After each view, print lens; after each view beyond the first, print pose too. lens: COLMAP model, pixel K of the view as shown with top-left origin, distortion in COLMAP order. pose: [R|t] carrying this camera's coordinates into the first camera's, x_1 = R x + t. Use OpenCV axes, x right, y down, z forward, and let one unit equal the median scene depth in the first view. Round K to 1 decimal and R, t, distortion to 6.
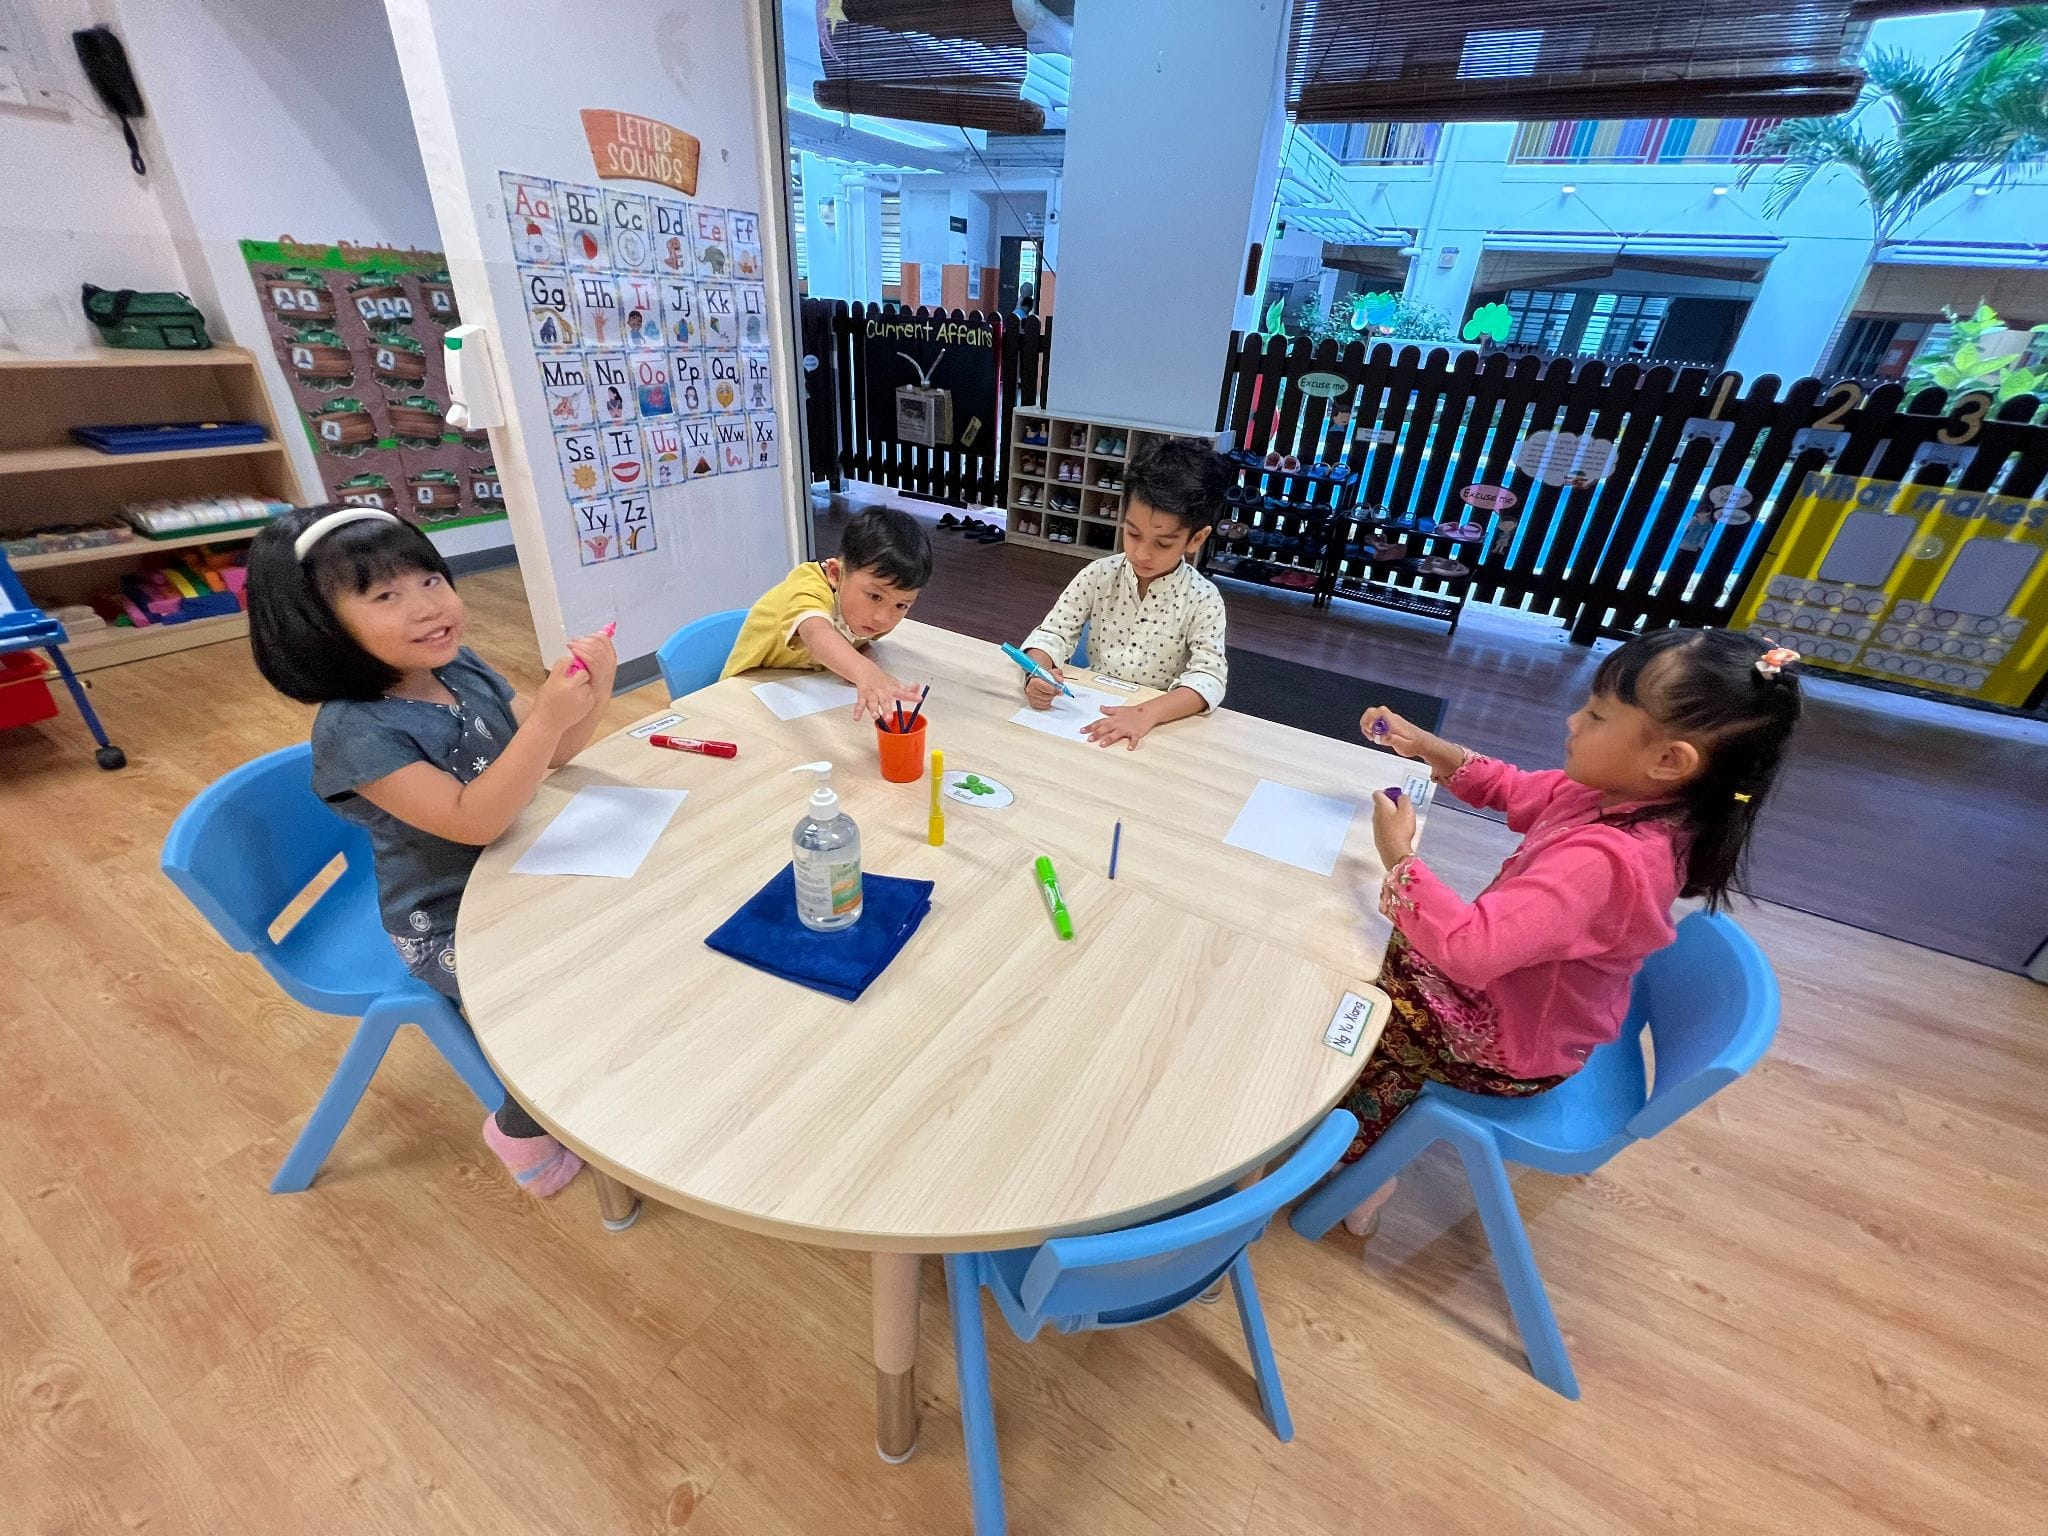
lens RADIAL K [[809.5, 0, 1024.8], [0, 809.5, 771.2], [0, 0, 1]] dist [-0.005253, 0.000697]
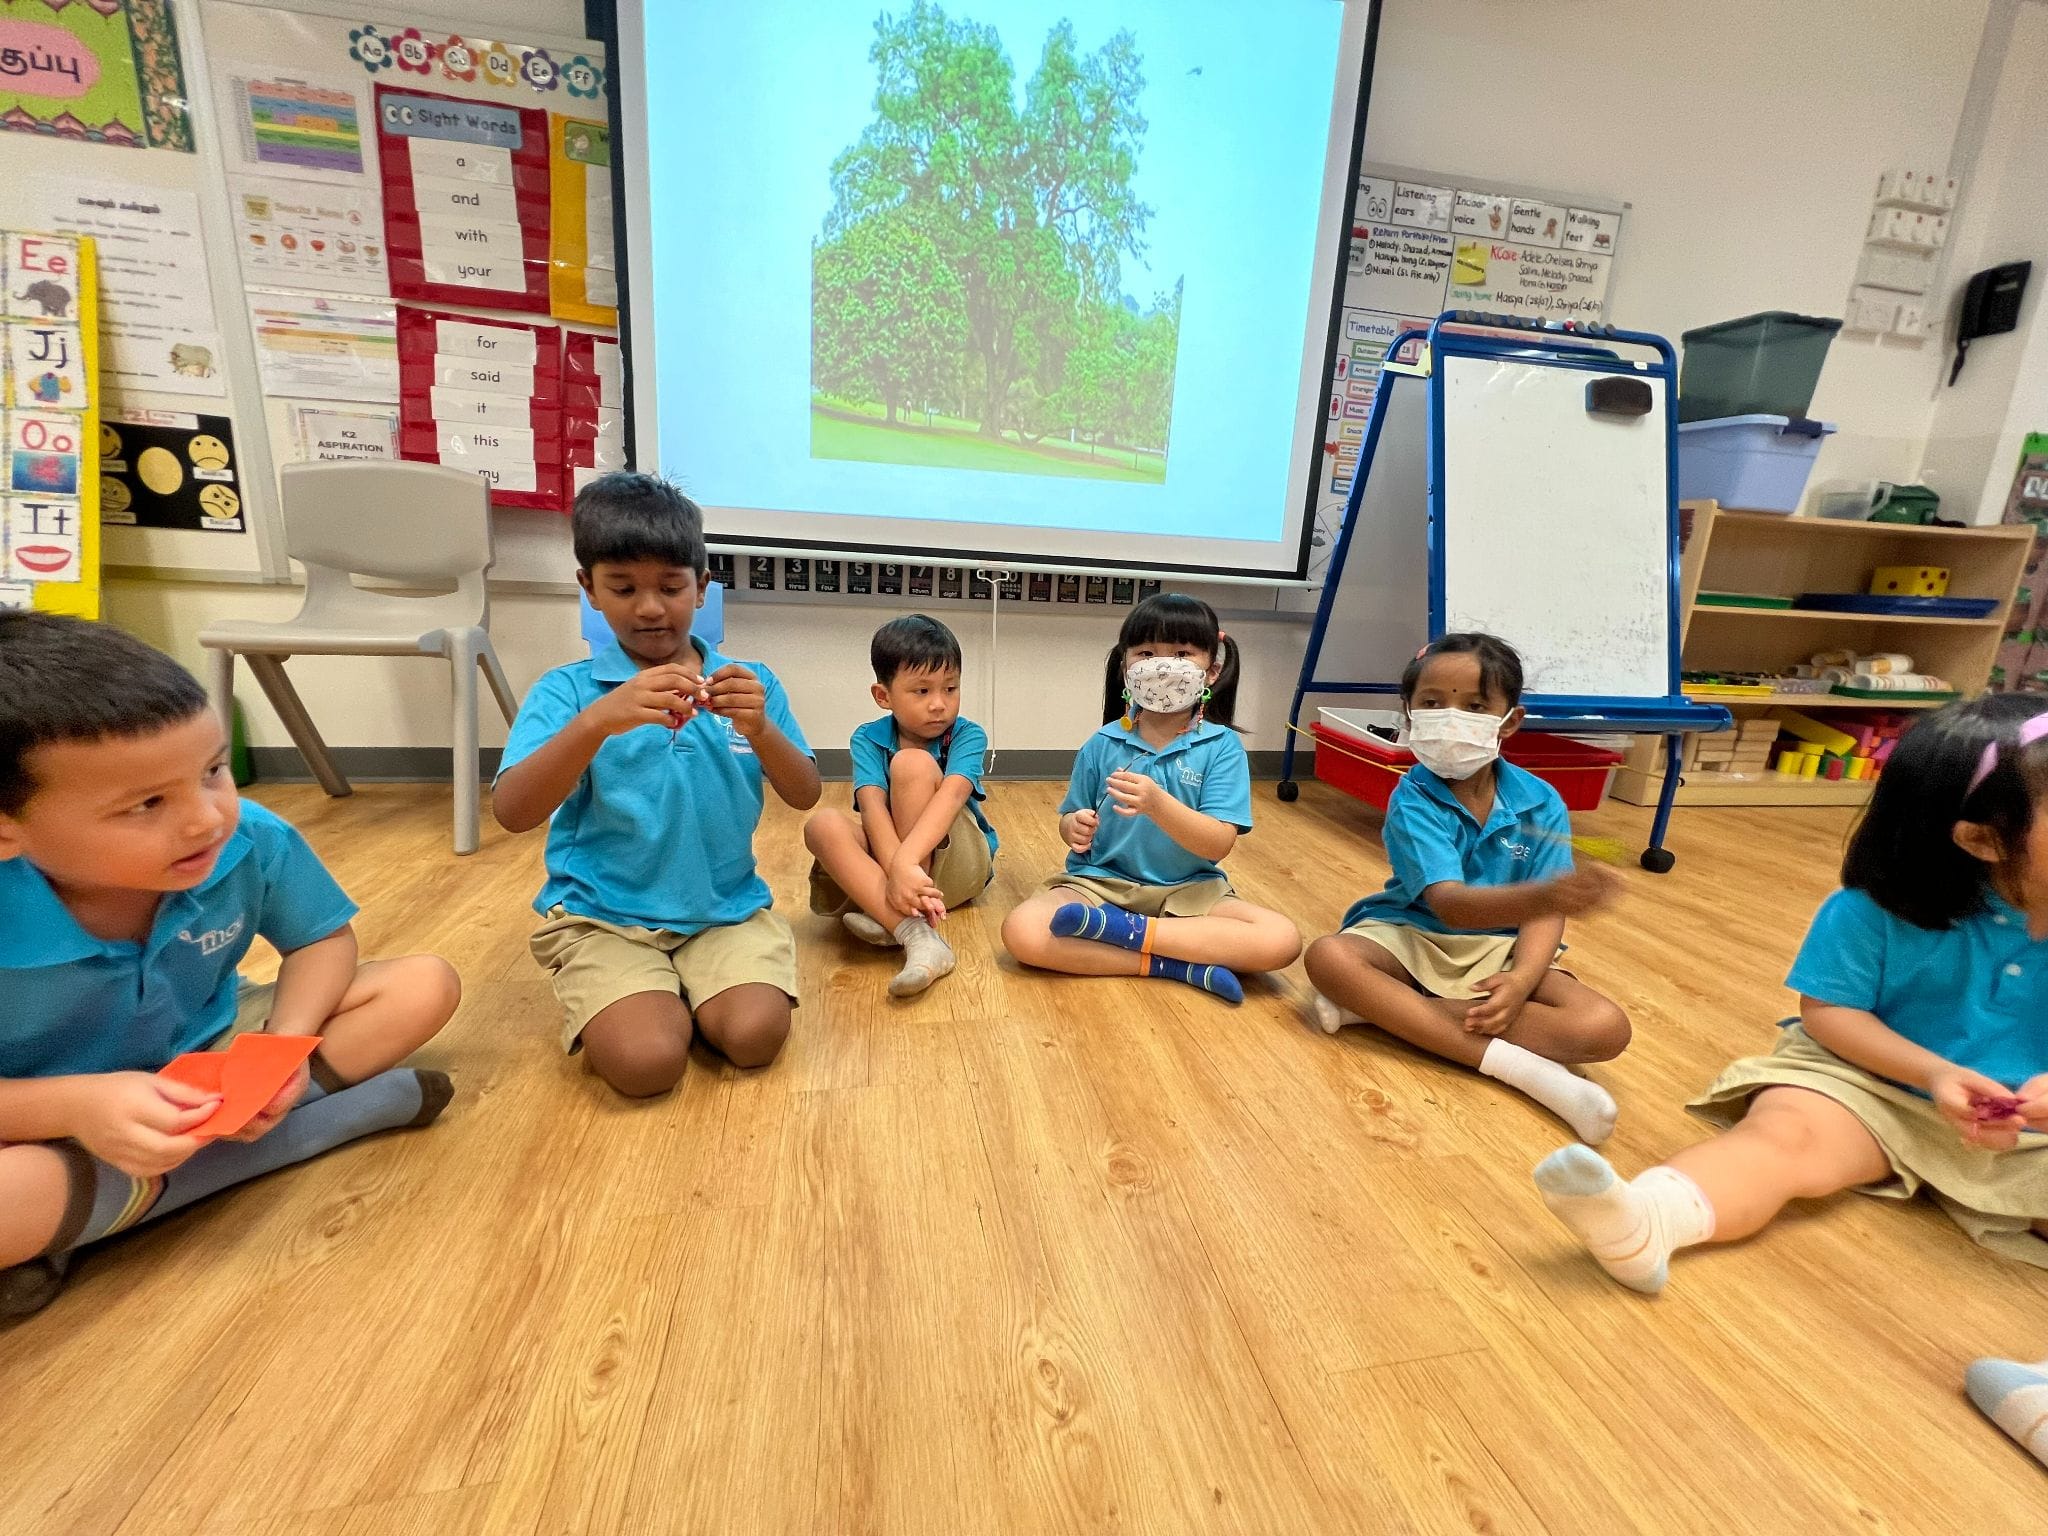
lens RADIAL K [[809.5, 0, 1019.0], [0, 809.5, 768.4], [0, 0, 1]] dist [-0.005253, 0.000697]
pose [[0.650291, 0.142534, -0.746194, -0.574751], [-0.381036, 0.910949, -0.158060, 0.200701], [0.657216, 0.387112, 0.646693, -0.170991]]
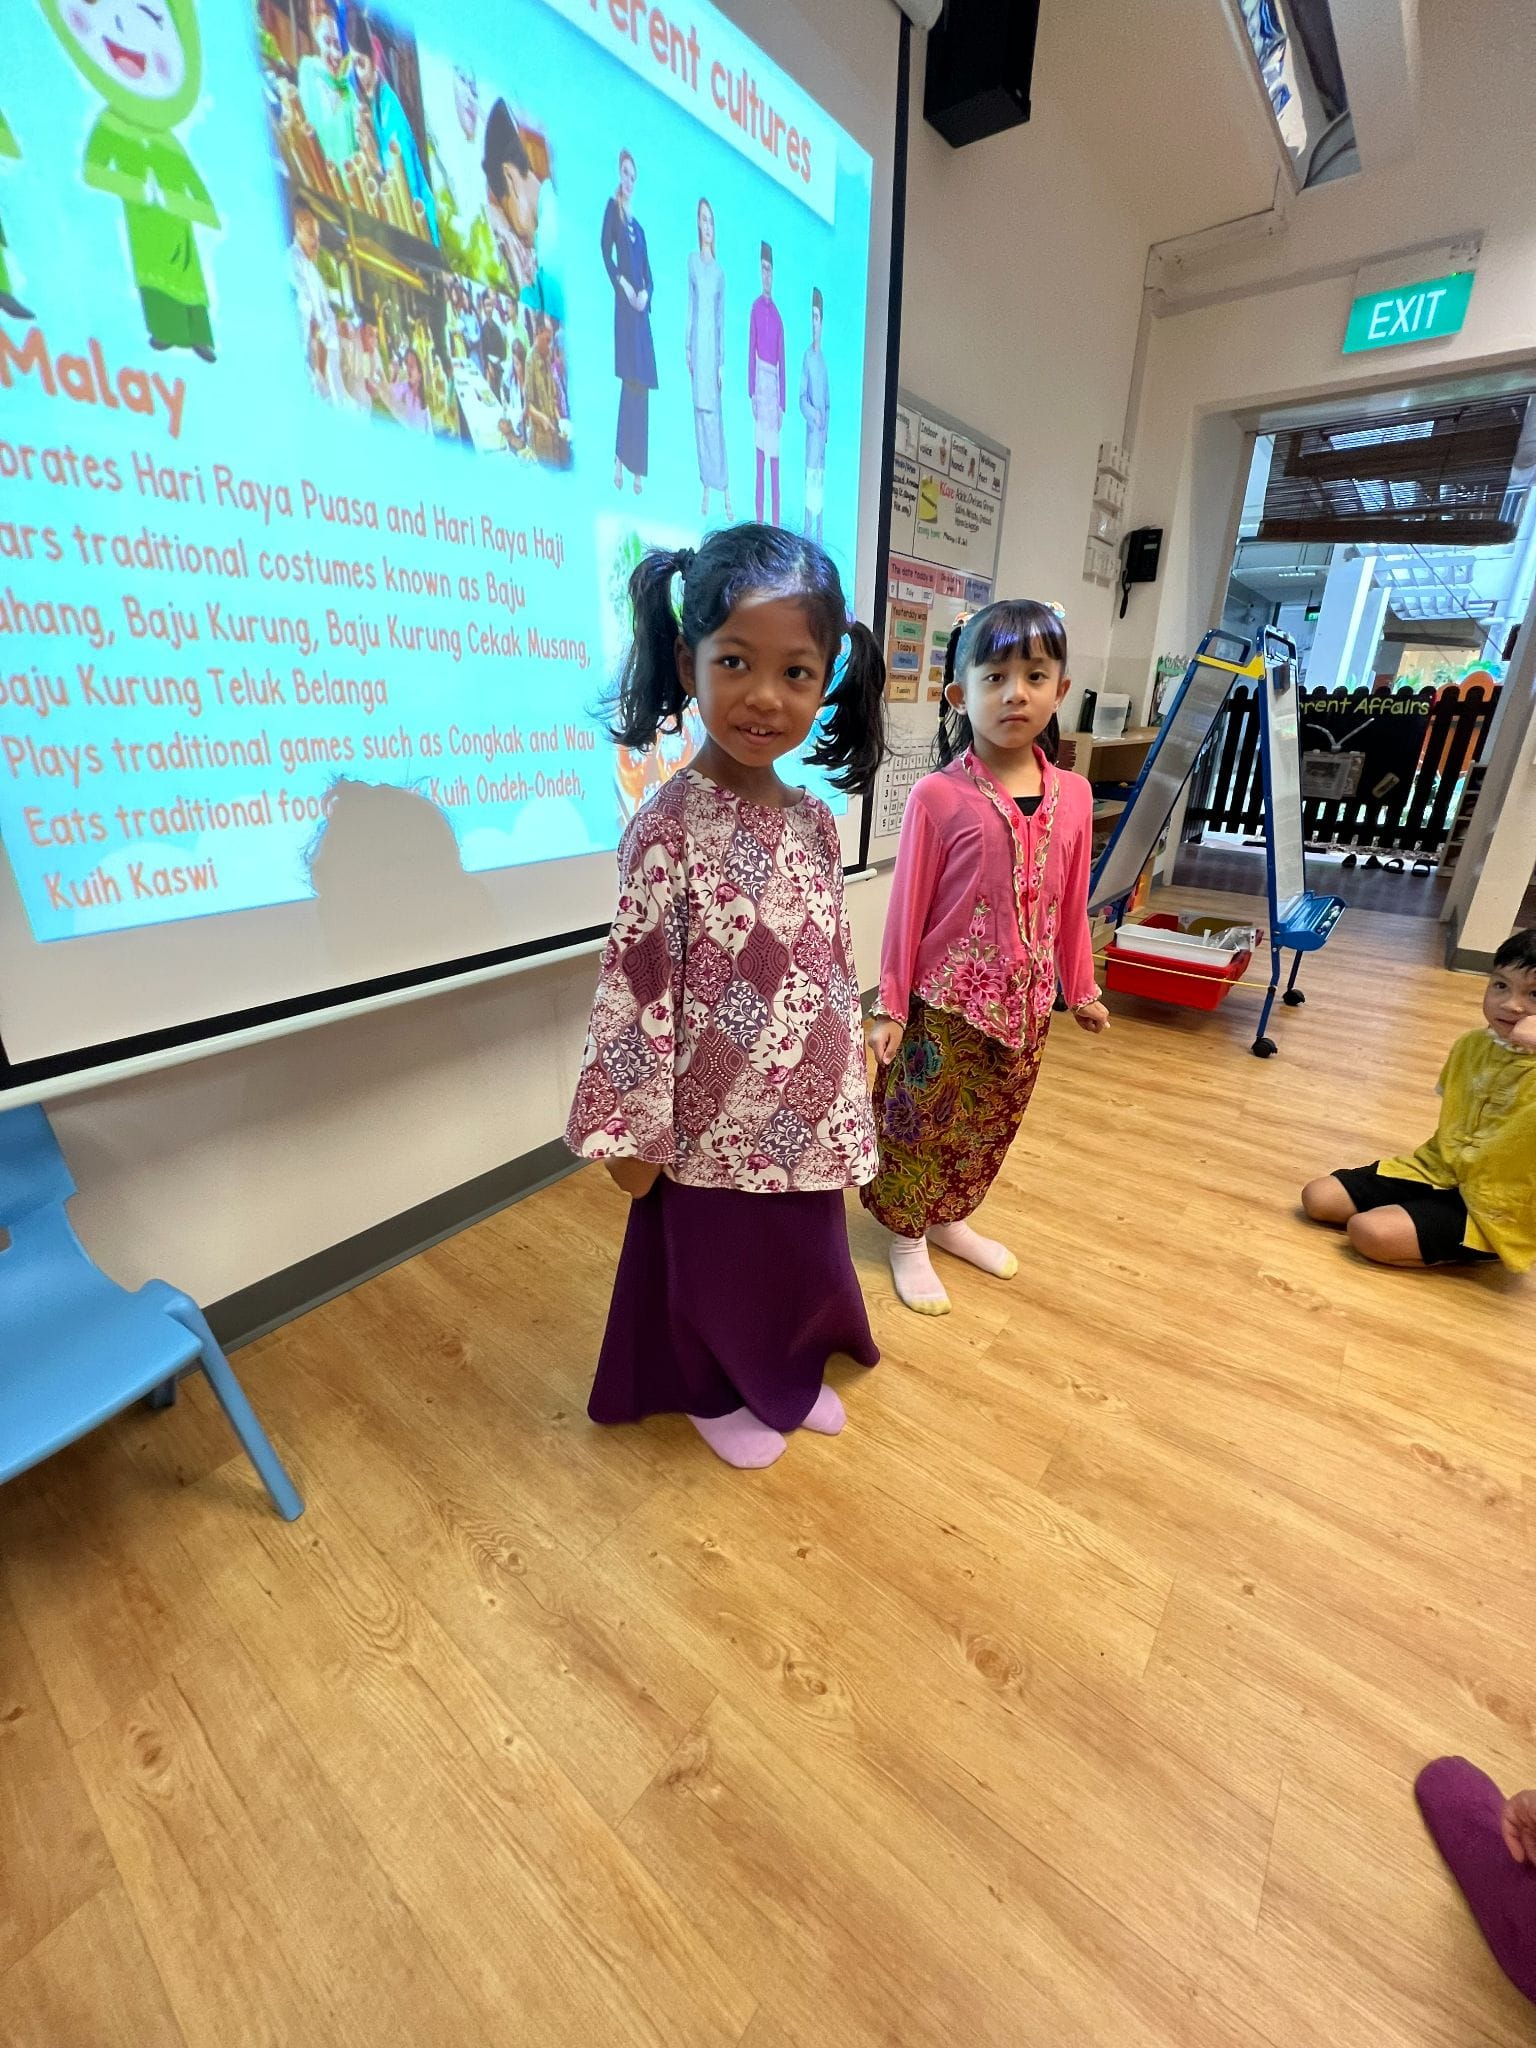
lens RADIAL K [[809.5, 0, 761.6], [0, 809.5, 1029.1], [0, 0, 1]] dist [-0.005253, 0.000697]
pose [[0.987213, 0.006234, -0.159285, -0.834797], [-0.028428, 0.990102, -0.137443, 0.117135], [0.156851, 0.140214, 0.977618, -0.234887]]
